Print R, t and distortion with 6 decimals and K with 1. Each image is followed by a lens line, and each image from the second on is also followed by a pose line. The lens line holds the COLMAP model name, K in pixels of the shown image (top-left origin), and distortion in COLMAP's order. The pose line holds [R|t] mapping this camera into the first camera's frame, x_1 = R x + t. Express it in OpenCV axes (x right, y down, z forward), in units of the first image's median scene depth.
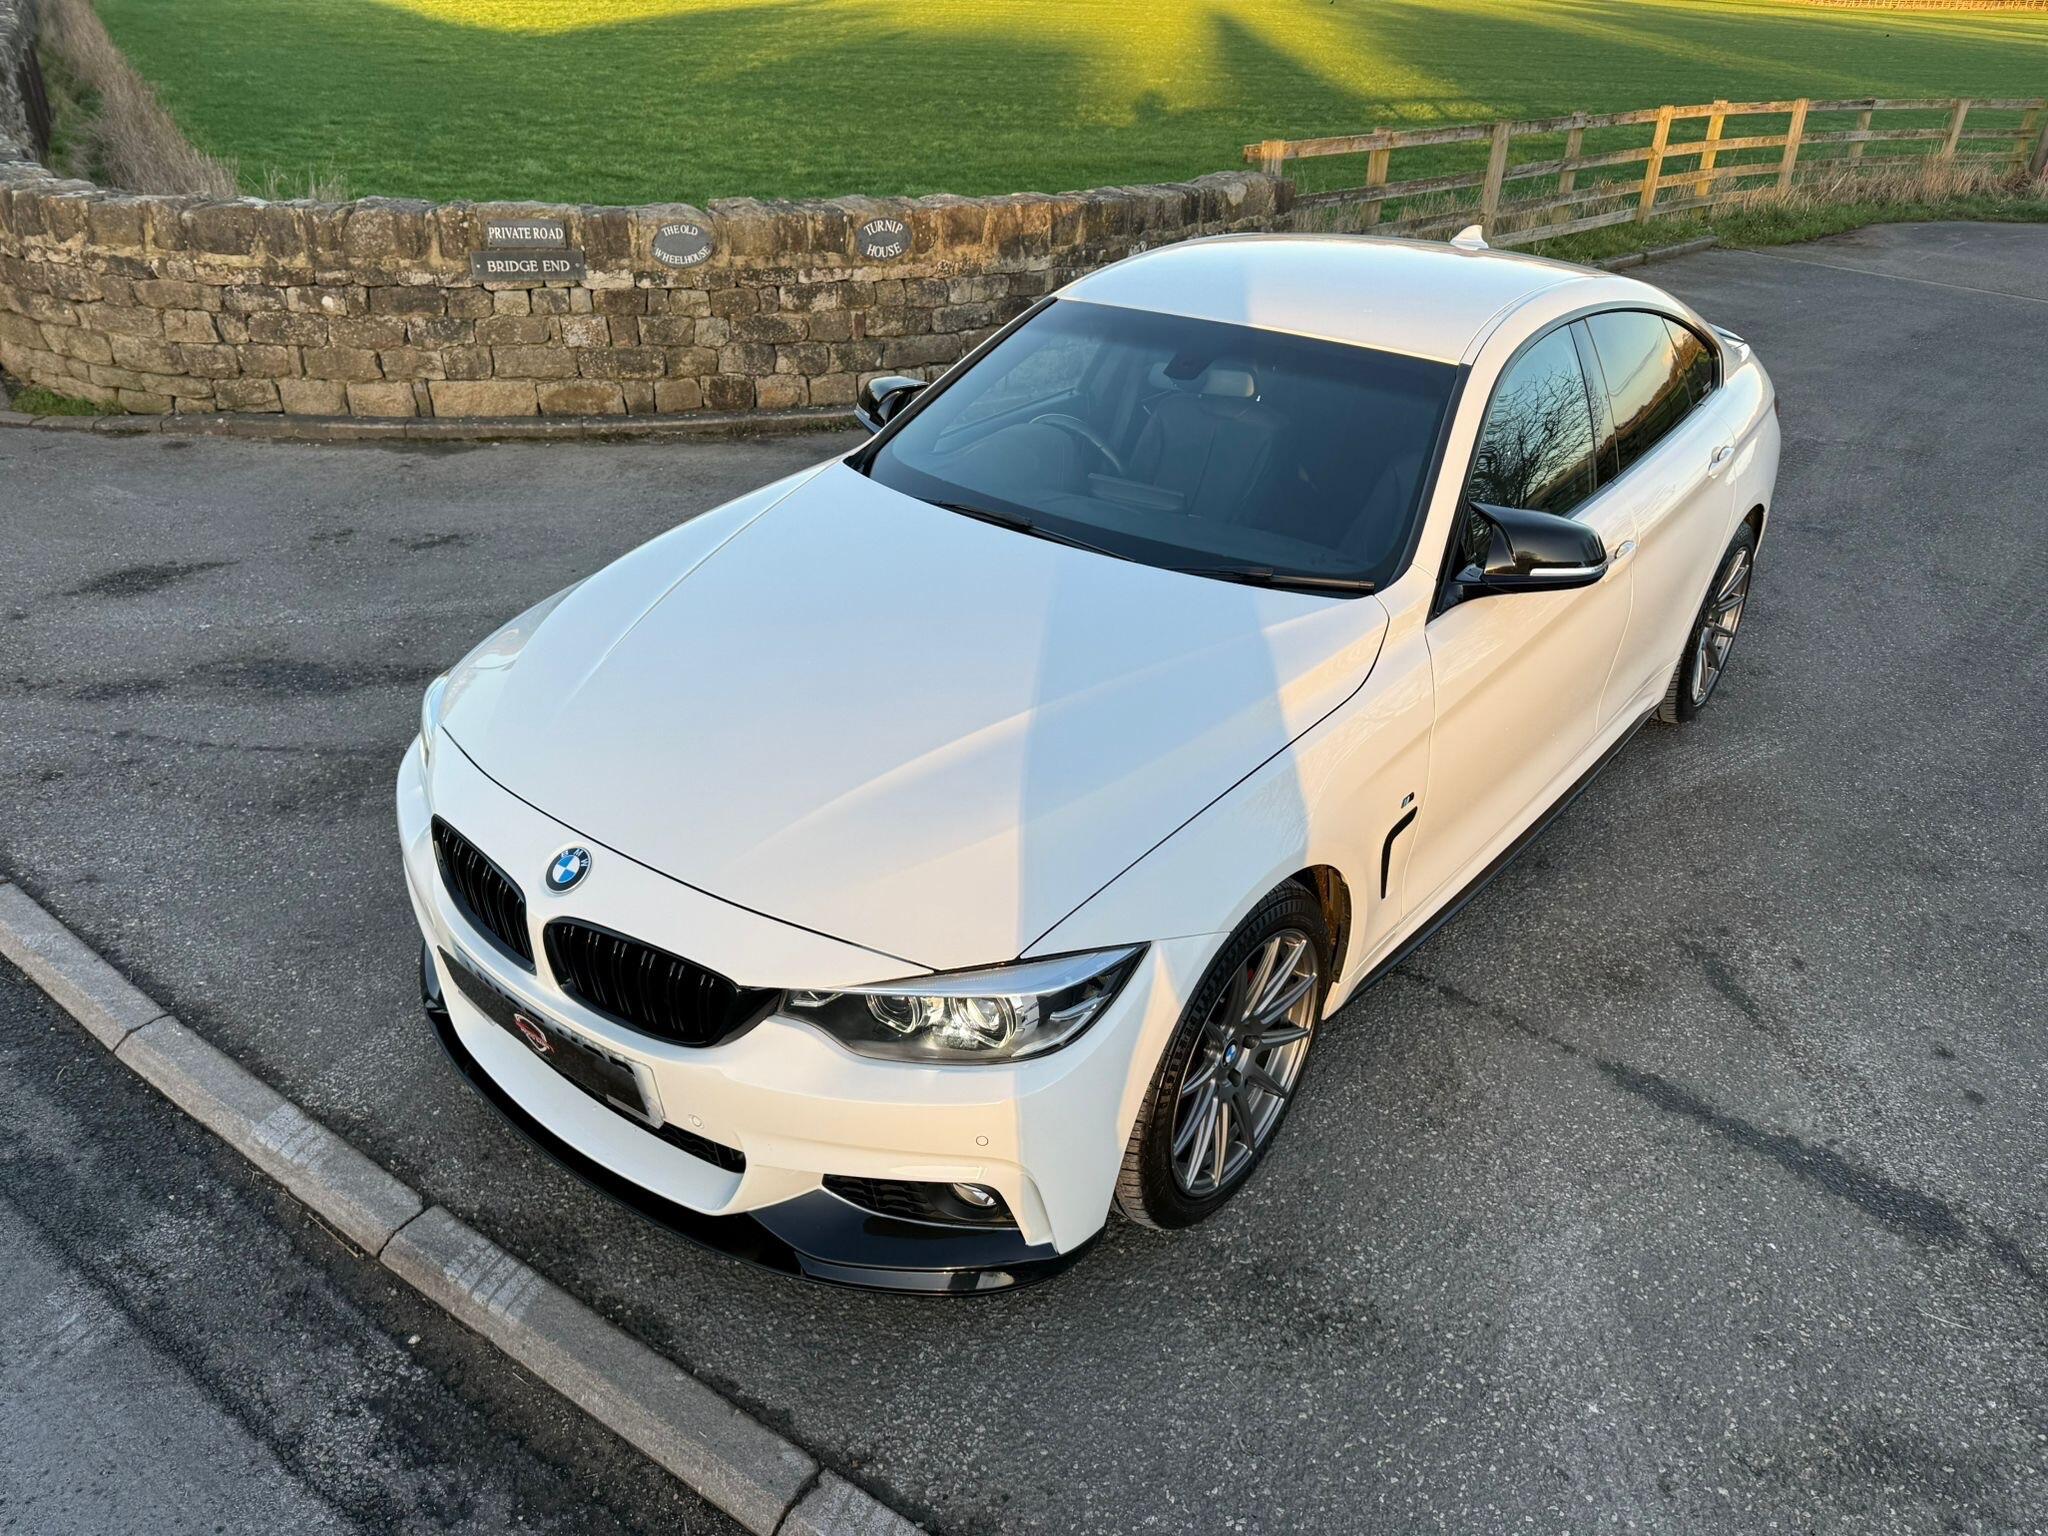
lens RADIAL K [[1443.5, 0, 1046.0], [0, 1443.5, 766.7], [0, 0, 1]] dist [0.086055, -0.133219]
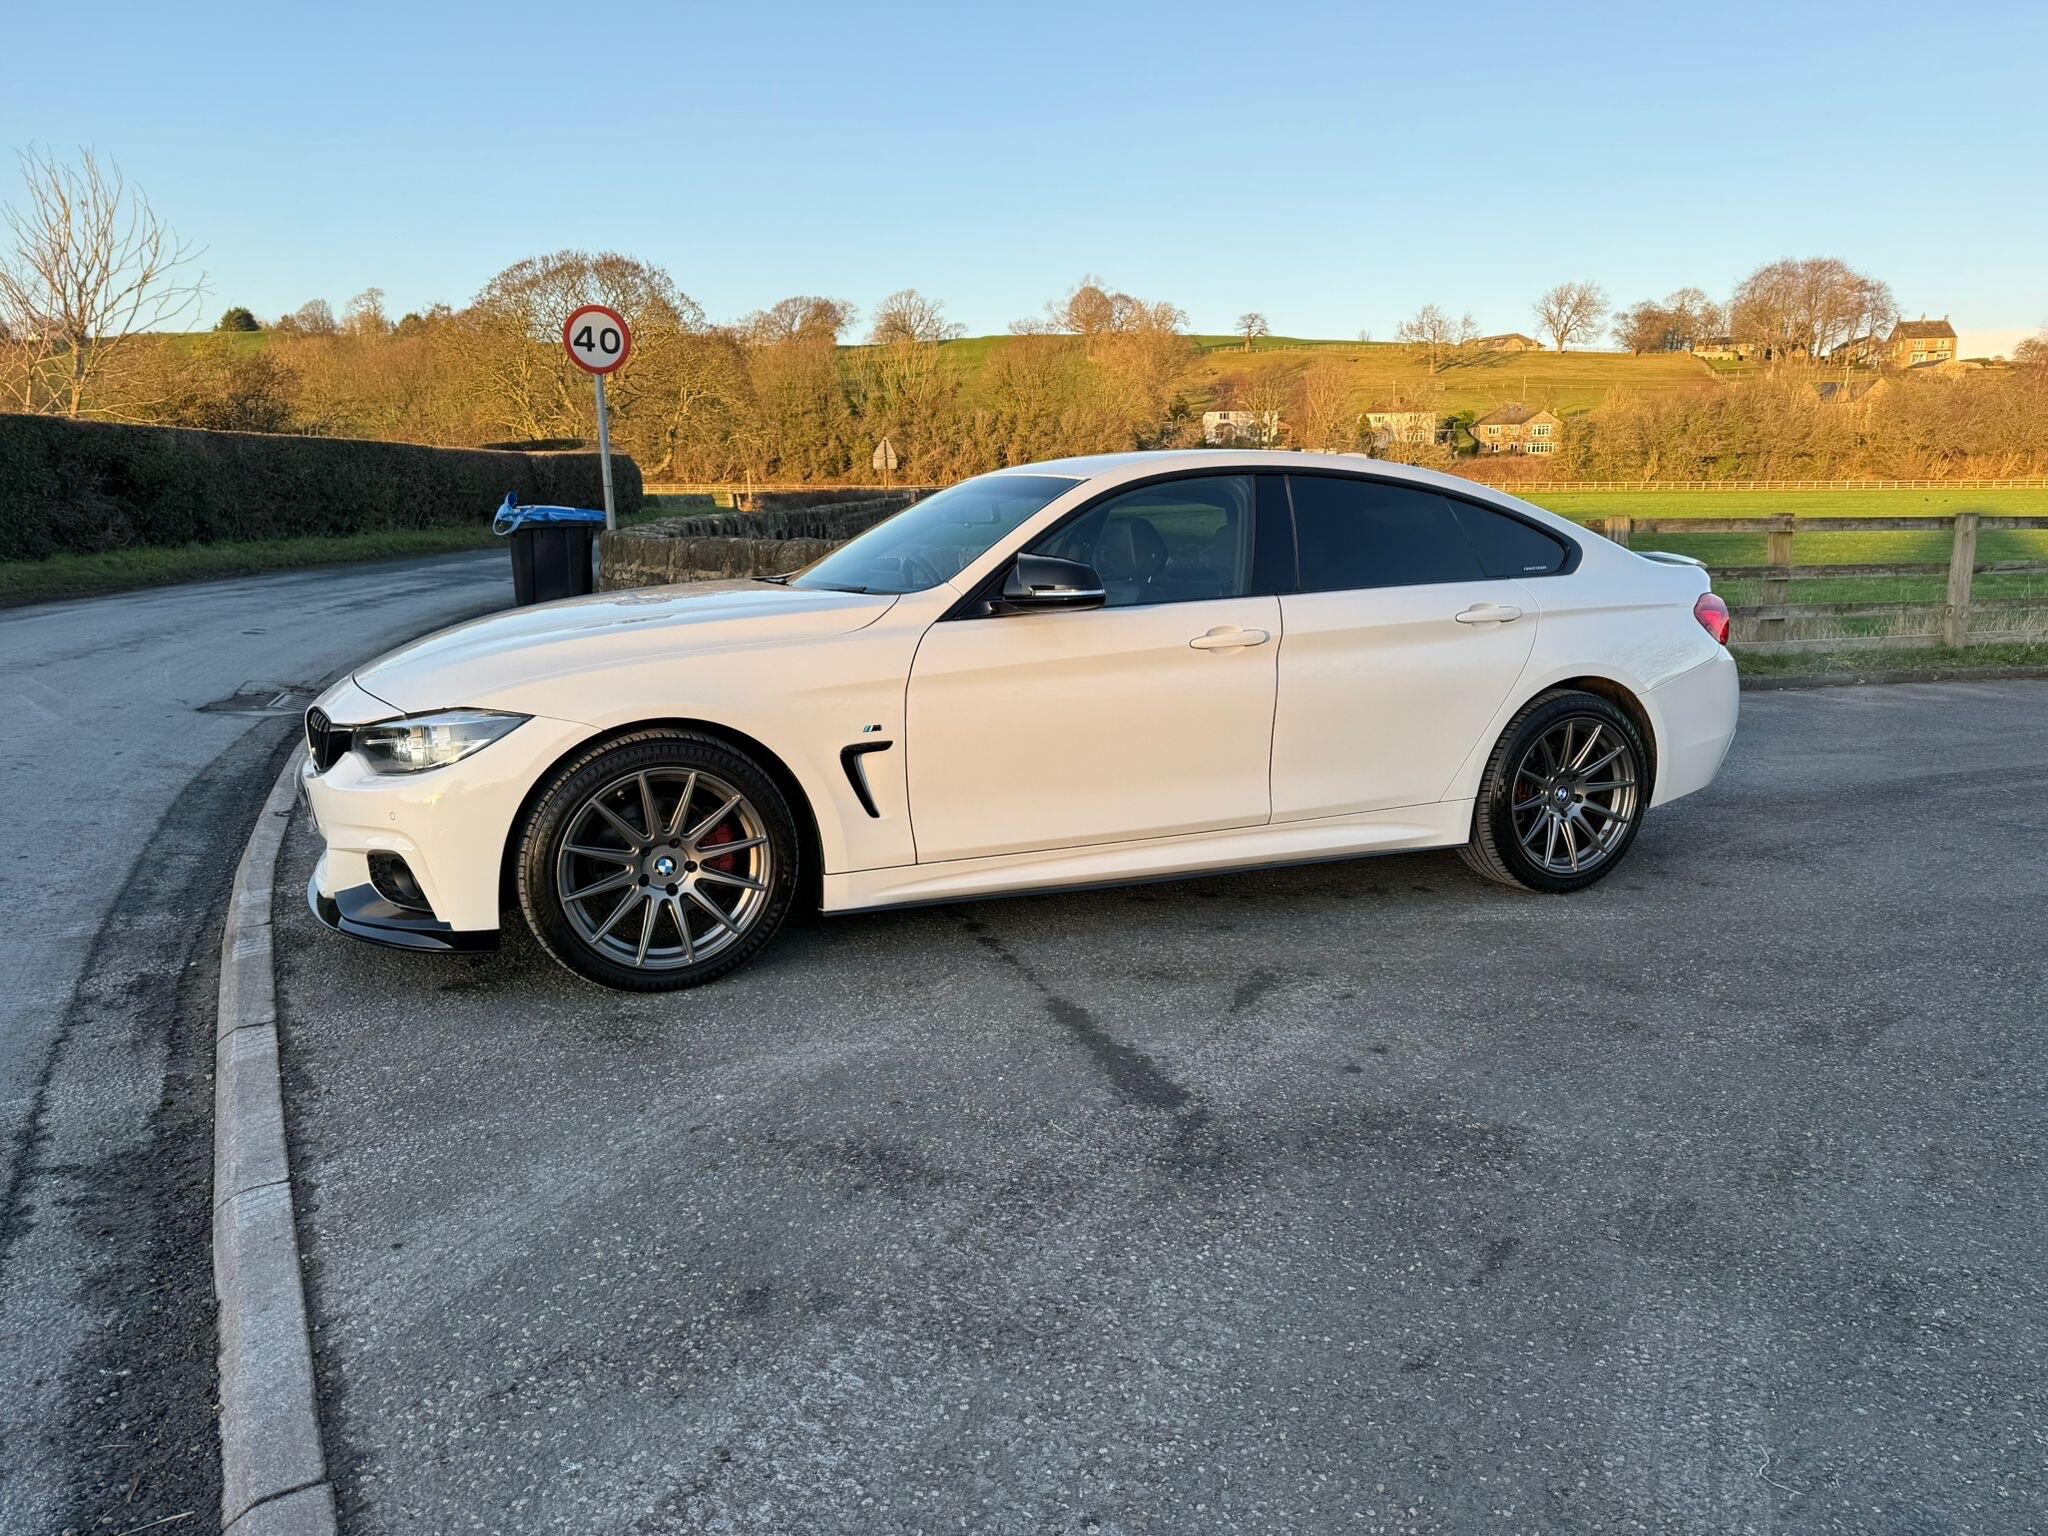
lens RADIAL K [[1420.4, 0, 1040.3], [0, 1420.4, 790.4], [0, 0, 1]] dist [0.123259, -0.178044]
pose [[0.880170, 0.056958, -0.471229, 0.892739], [-0.197134, 0.946969, -0.253748, 0.333202], [0.431786, 0.316237, 0.844722, -0.024348]]
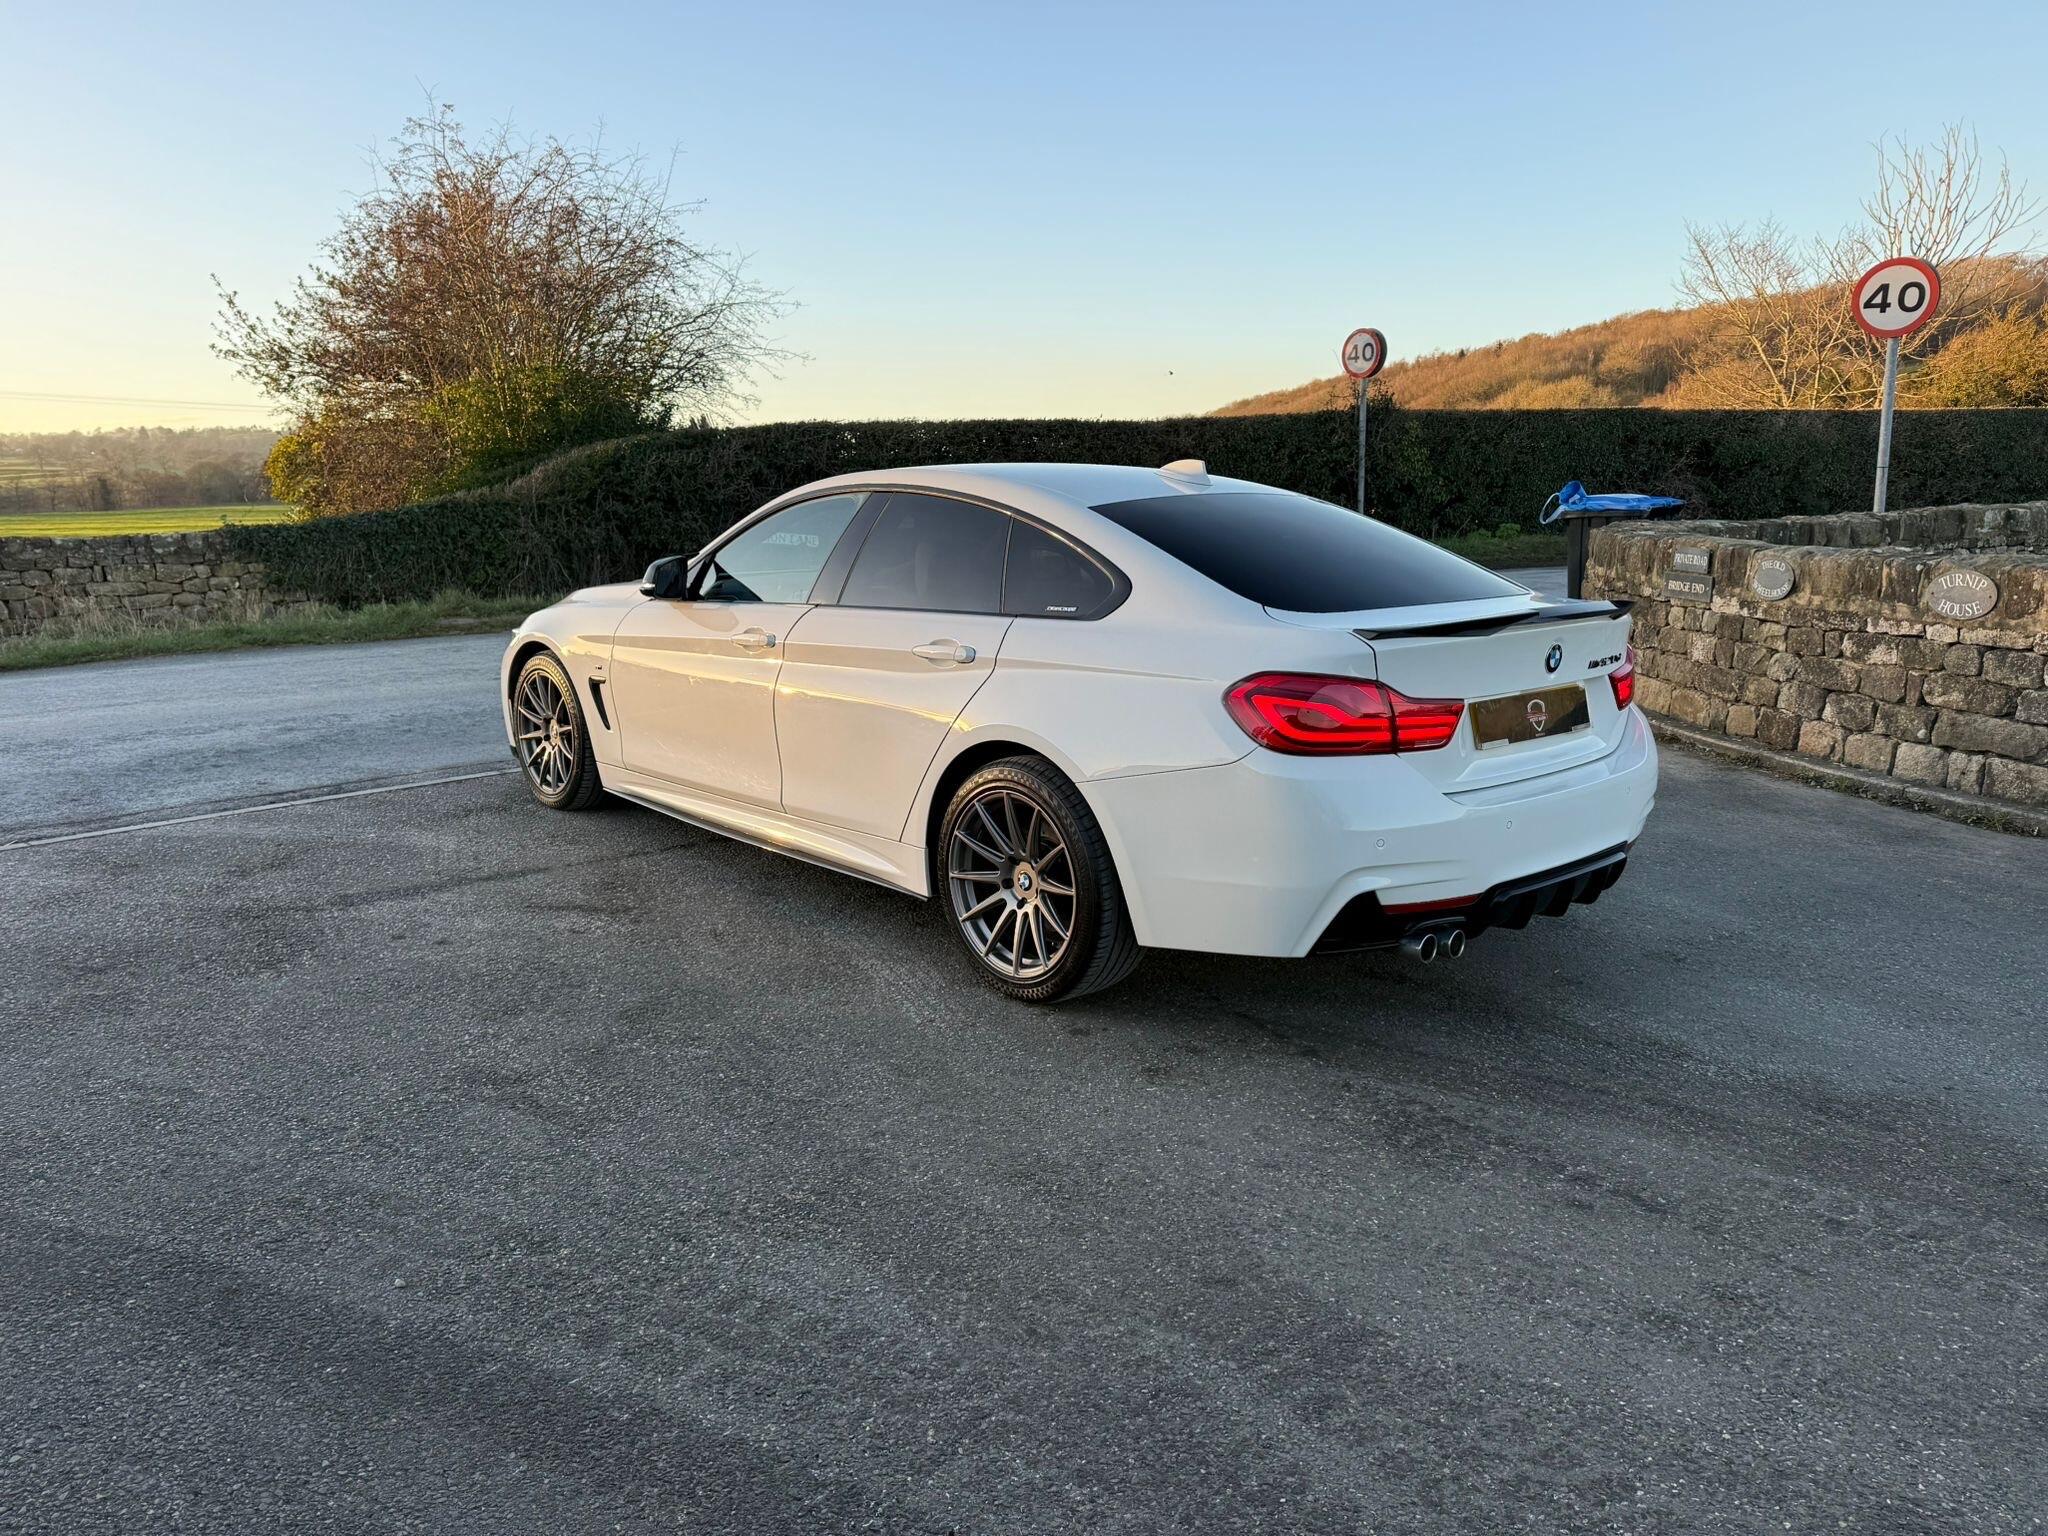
lens RADIAL K [[1446.4, 0, 1002.5], [0, 1446.4, 760.2], [0, 0, 1]] dist [0.086691, -0.114989]
pose [[-0.187013, 0.149941, -0.970847, 1.862850], [-0.464710, 0.857206, 0.221907, -0.510358], [0.865489, 0.492662, -0.090630, 1.531843]]
